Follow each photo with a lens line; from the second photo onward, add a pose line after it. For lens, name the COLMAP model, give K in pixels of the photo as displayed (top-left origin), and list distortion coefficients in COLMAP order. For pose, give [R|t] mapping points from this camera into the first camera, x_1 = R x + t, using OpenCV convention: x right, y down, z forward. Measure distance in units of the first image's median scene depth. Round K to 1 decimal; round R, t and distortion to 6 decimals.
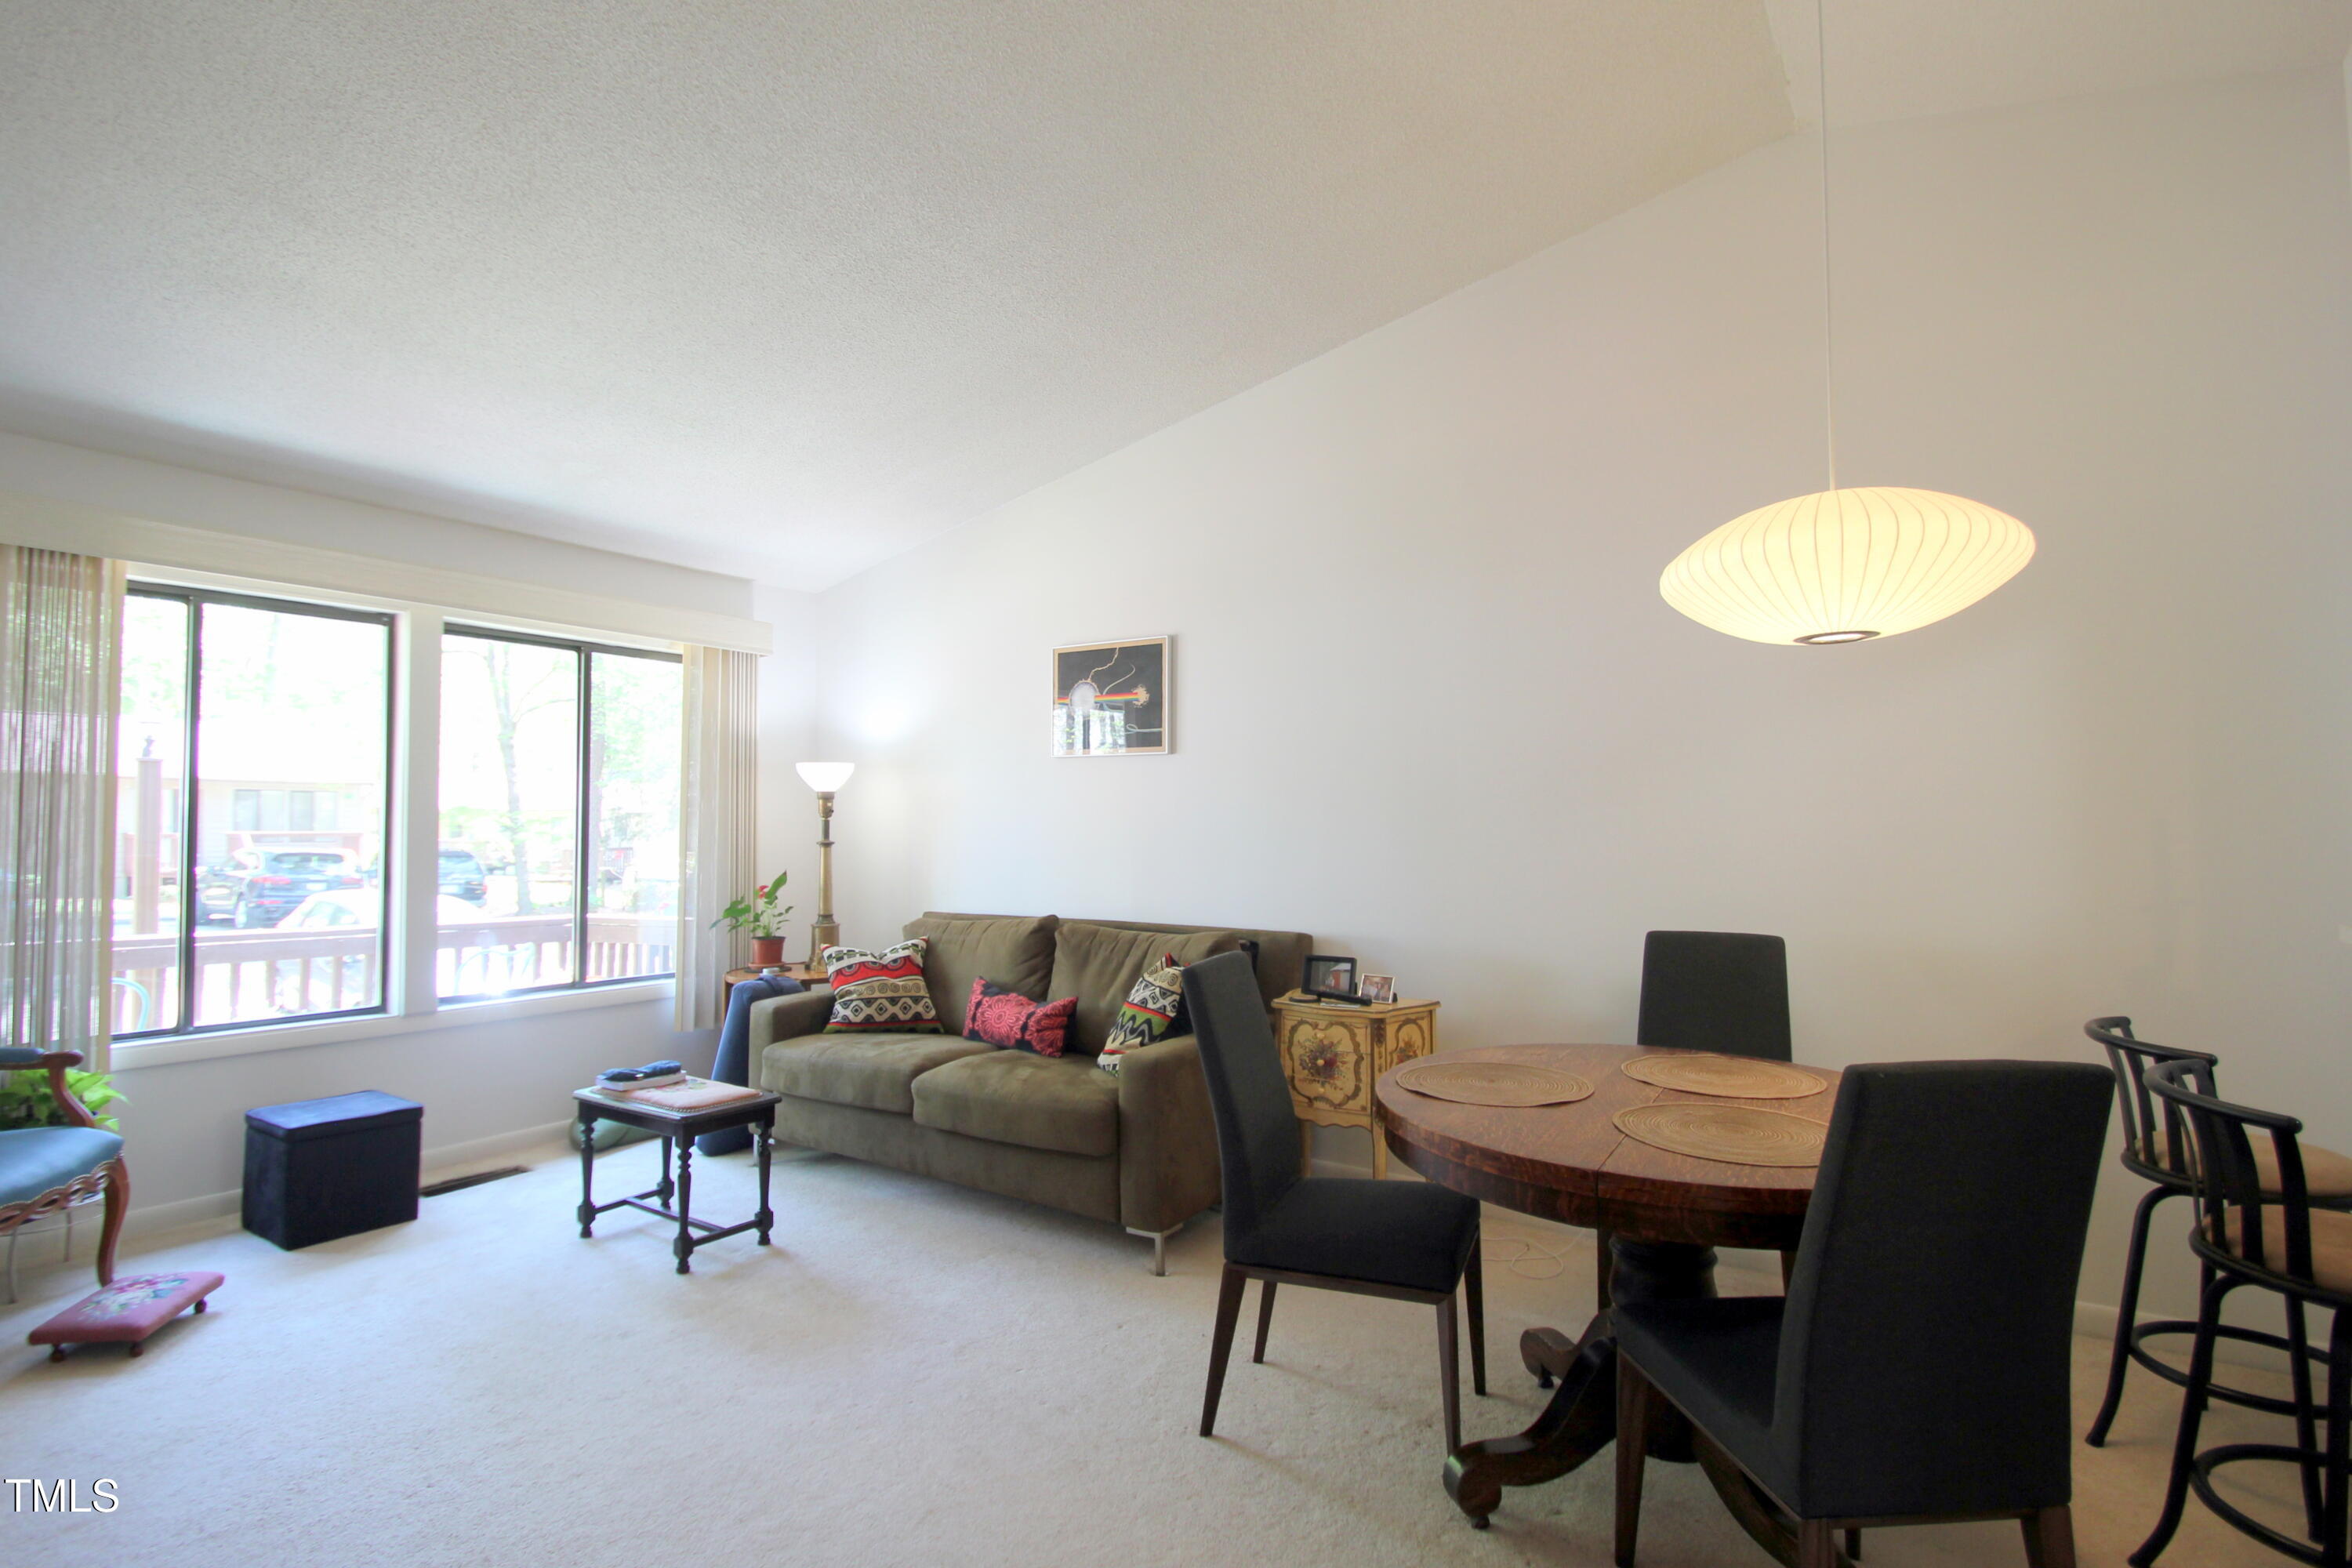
lens RADIAL K [[1148.5, 0, 1173.9], [0, 1148.5, 792.1], [0, 0, 1]] dist [-0.000360, -0.009219]
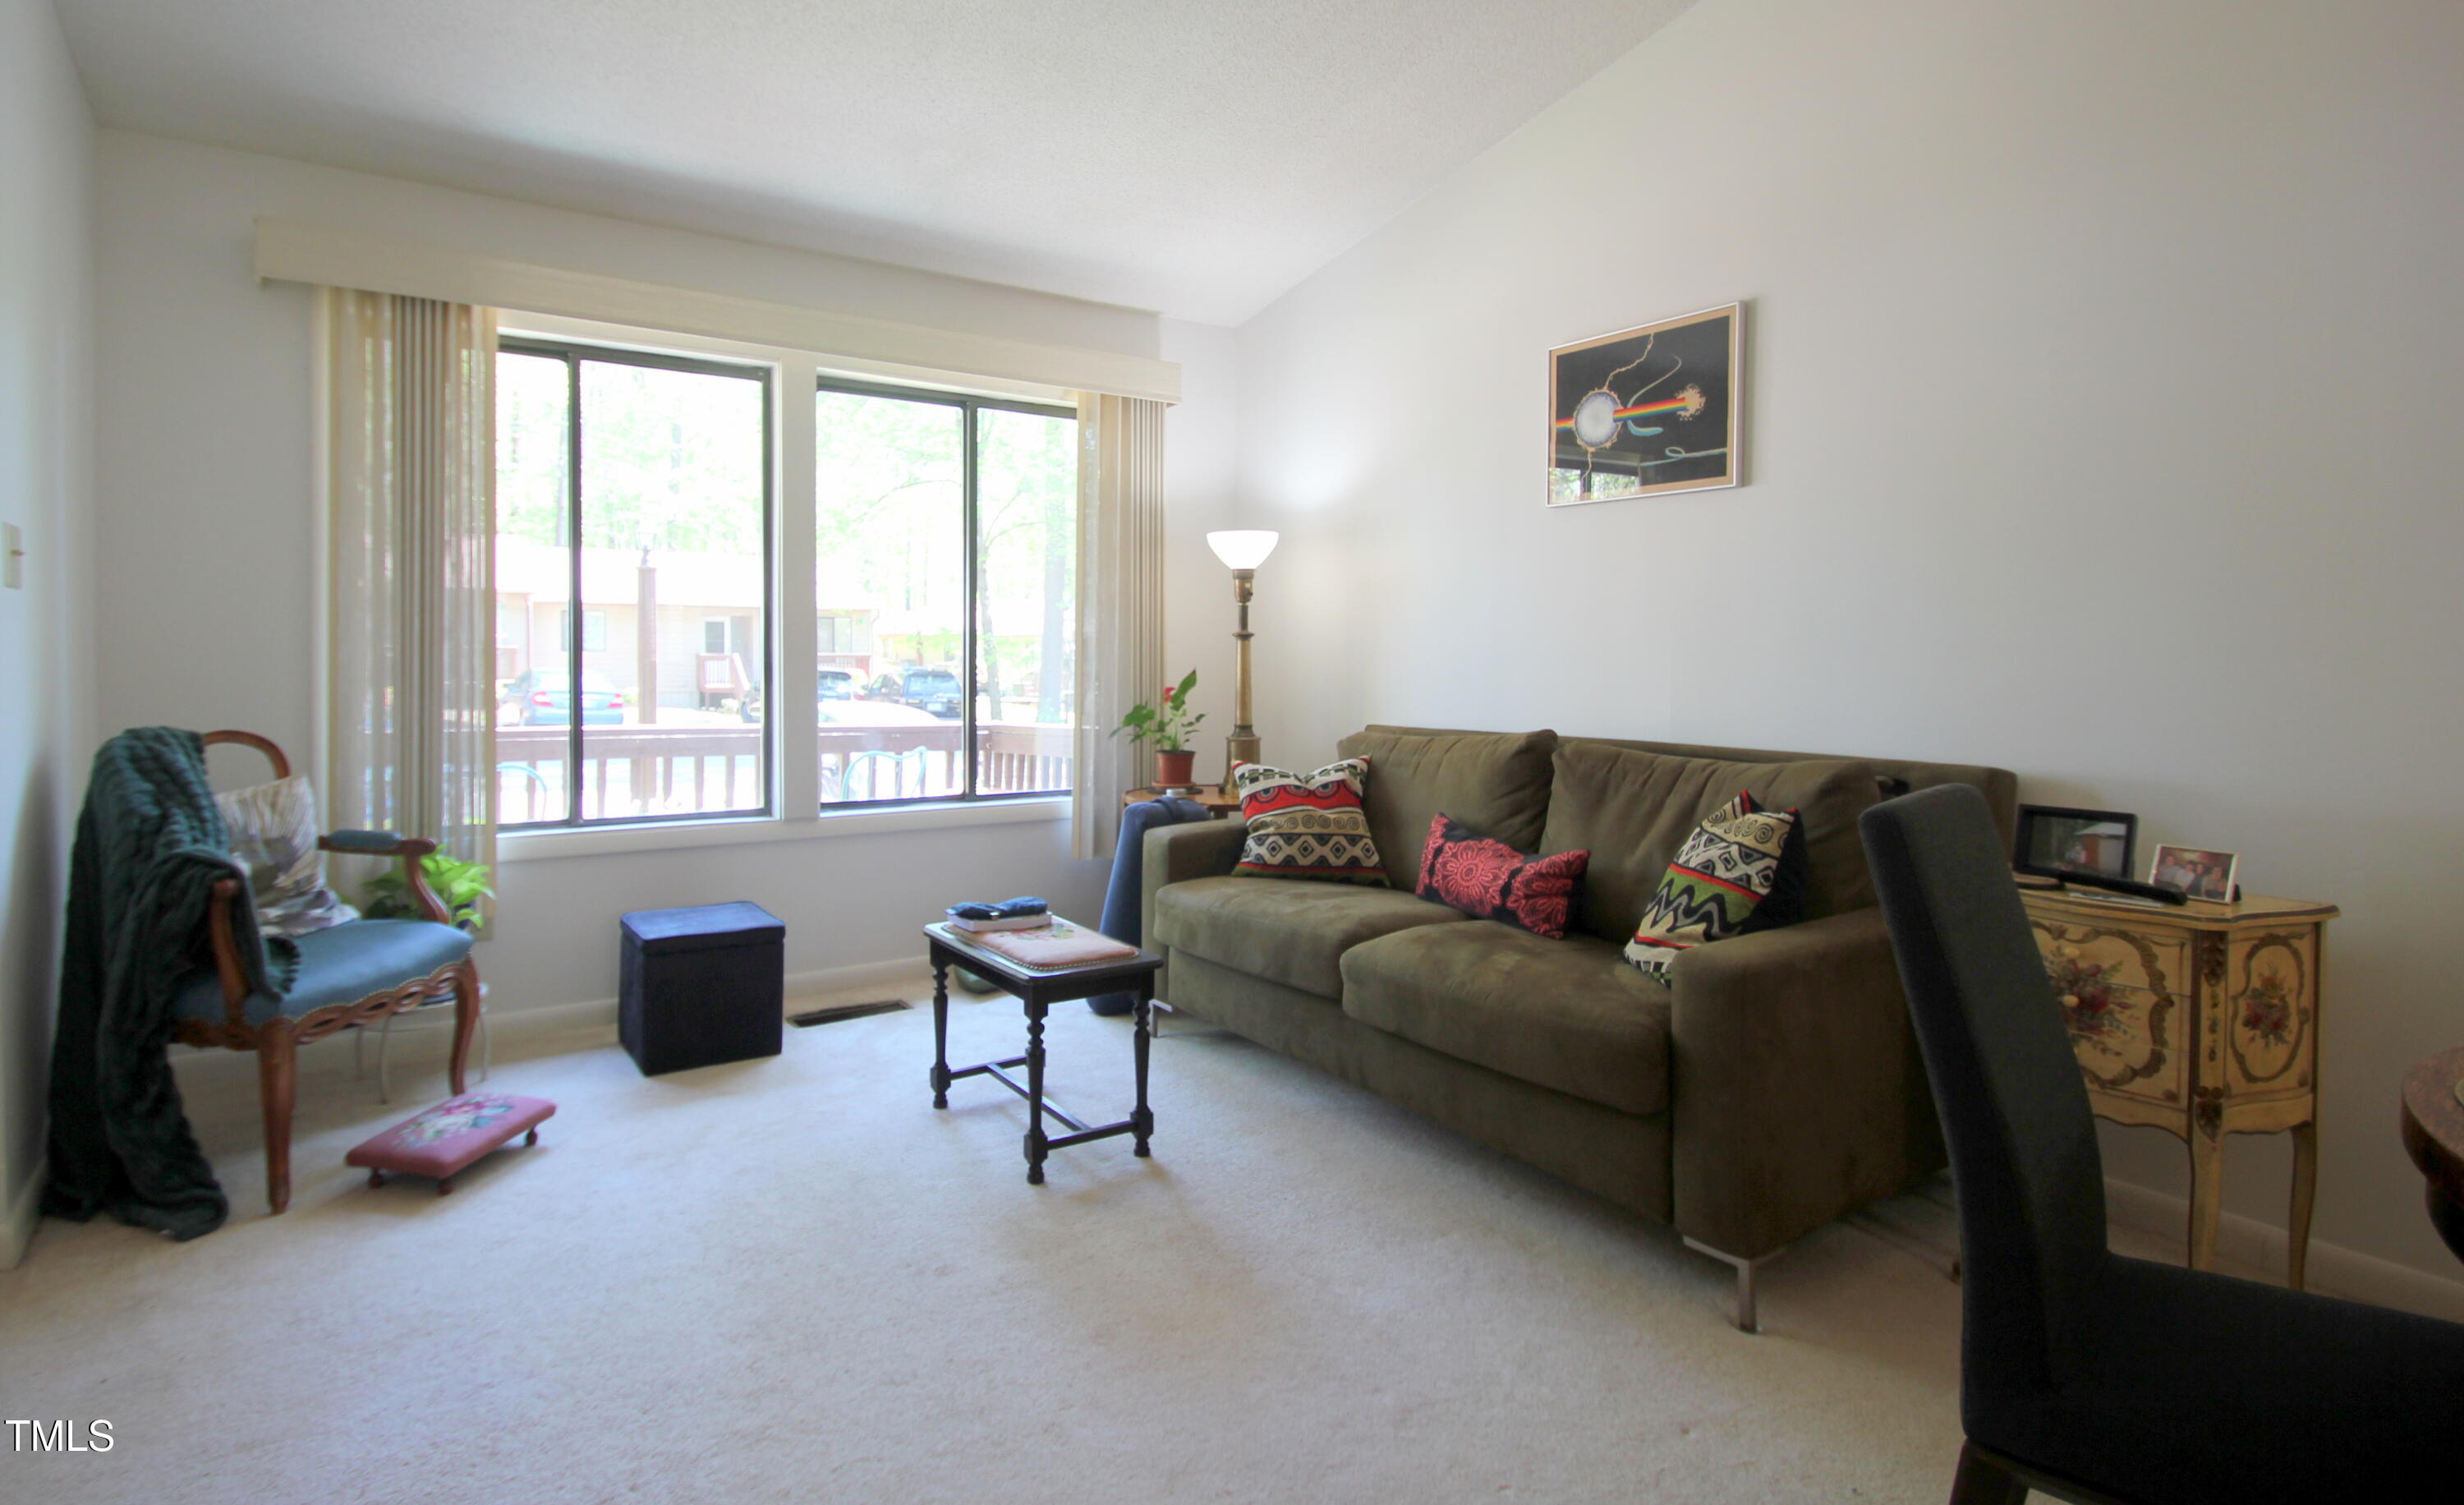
lens RADIAL K [[1236.4, 0, 1143.3], [0, 1236.4, 680.5], [0, 0, 1]] dist [-0.002107, -0.000427]
pose [[0.919261, 0.013212, -0.393428, -0.045658], [0.006809, 0.998753, 0.049449, 0.047960], [0.393591, -0.048135, 0.918025, 0.275225]]
